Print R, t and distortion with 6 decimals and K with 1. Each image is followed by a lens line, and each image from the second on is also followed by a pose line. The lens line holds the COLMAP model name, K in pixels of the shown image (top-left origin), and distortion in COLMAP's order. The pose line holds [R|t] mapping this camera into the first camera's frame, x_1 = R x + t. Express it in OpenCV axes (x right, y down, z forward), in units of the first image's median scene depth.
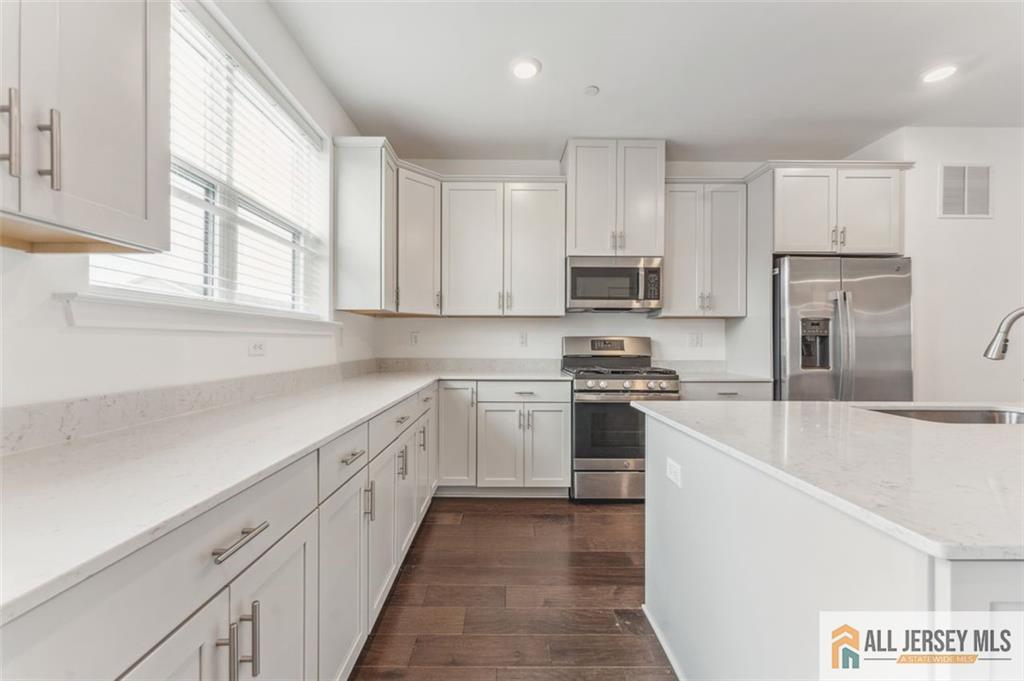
lens RADIAL K [[410.9, 0, 508.8], [0, 410.9, 341.0], [0, 0, 1]] dist [0.000506, 0.000125]
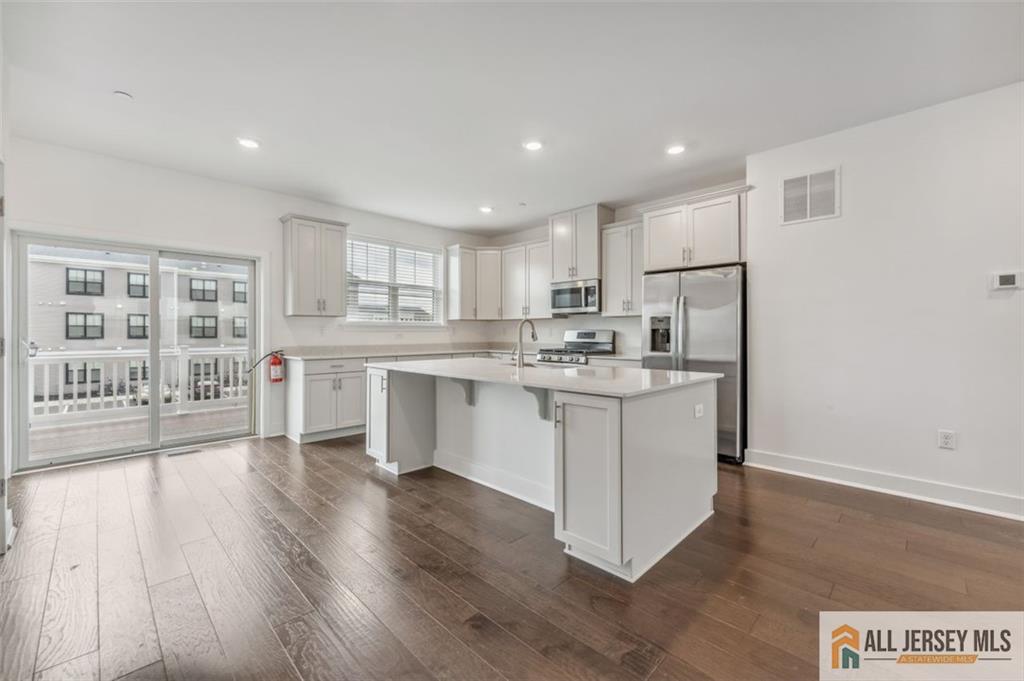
lens RADIAL K [[416.4, 0, 506.2], [0, 416.4, 333.2], [0, 0, 1]] dist [0.000517, 0.000060]
pose [[0.695932, -0.002157, -0.718104, 1.354420], [0.003548, 0.999994, 0.000435, 0.000021], [0.718099, -0.002851, 0.695936, -0.372159]]
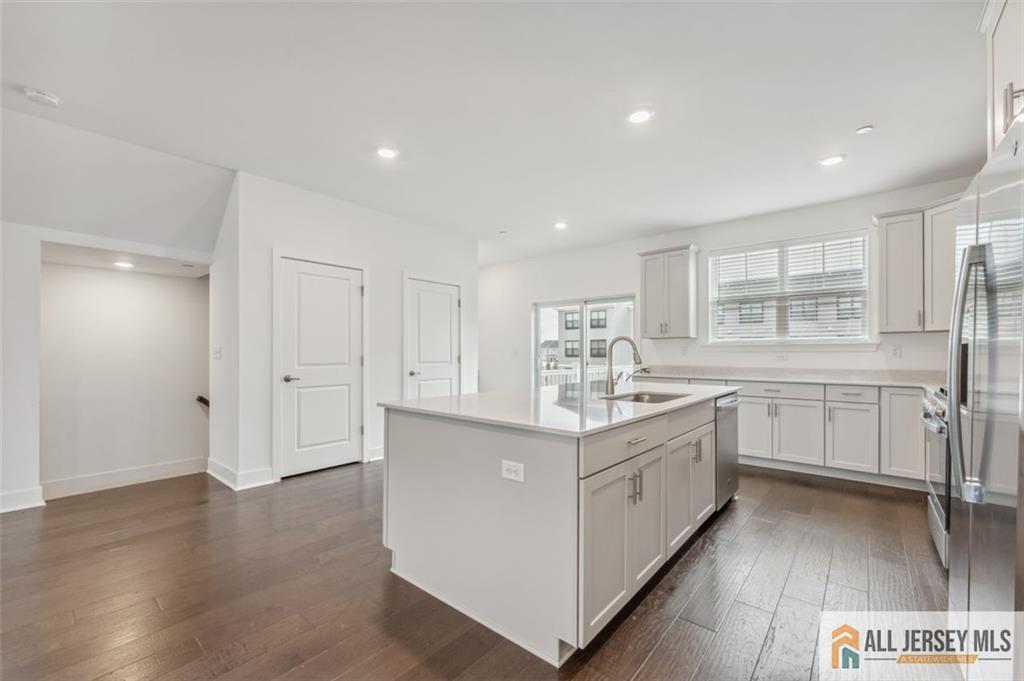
lens RADIAL K [[419.3, 0, 511.1], [0, 419.3, 350.6], [0, 0, 1]] dist [-0.001986, -0.000111]
pose [[-0.651260, -0.007185, -0.758820, 1.457752], [0.000471, 0.999951, -0.009873, 0.001600], [0.758854, -0.006787, -0.651225, 0.866213]]
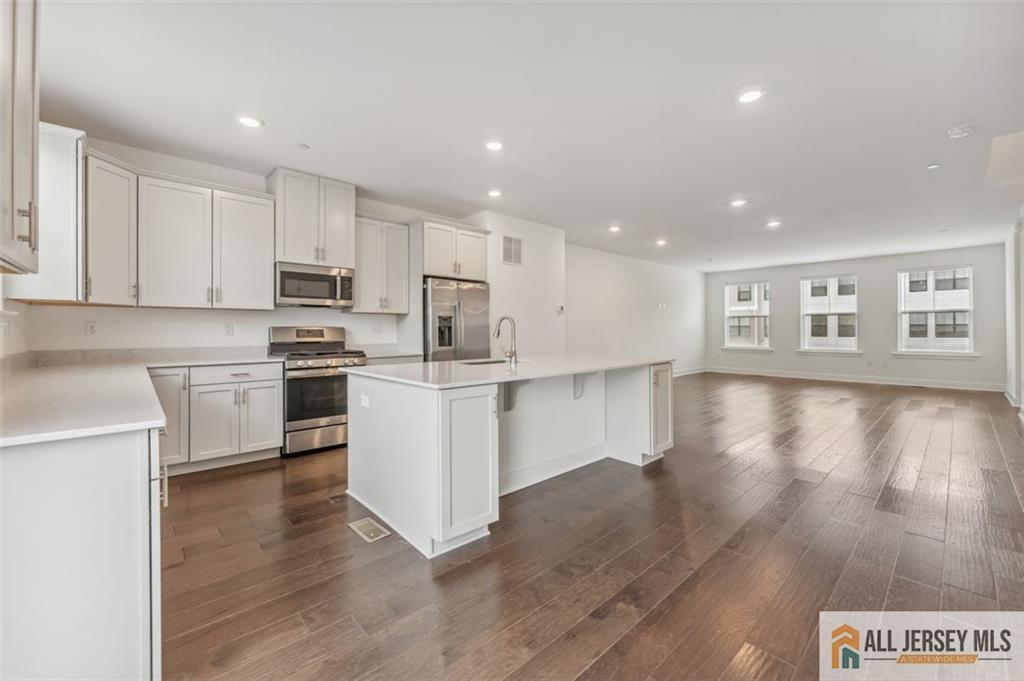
lens RADIAL K [[413.4, 0, 508.4], [0, 413.4, 330.0], [0, 0, 1]] dist [0.000966, 0.000106]
pose [[0.742802, -0.004940, 0.669493, -0.182537], [0.002646, 0.999987, 0.004443, -0.005564], [-0.669506, -0.001529, 0.742805, -0.407583]]
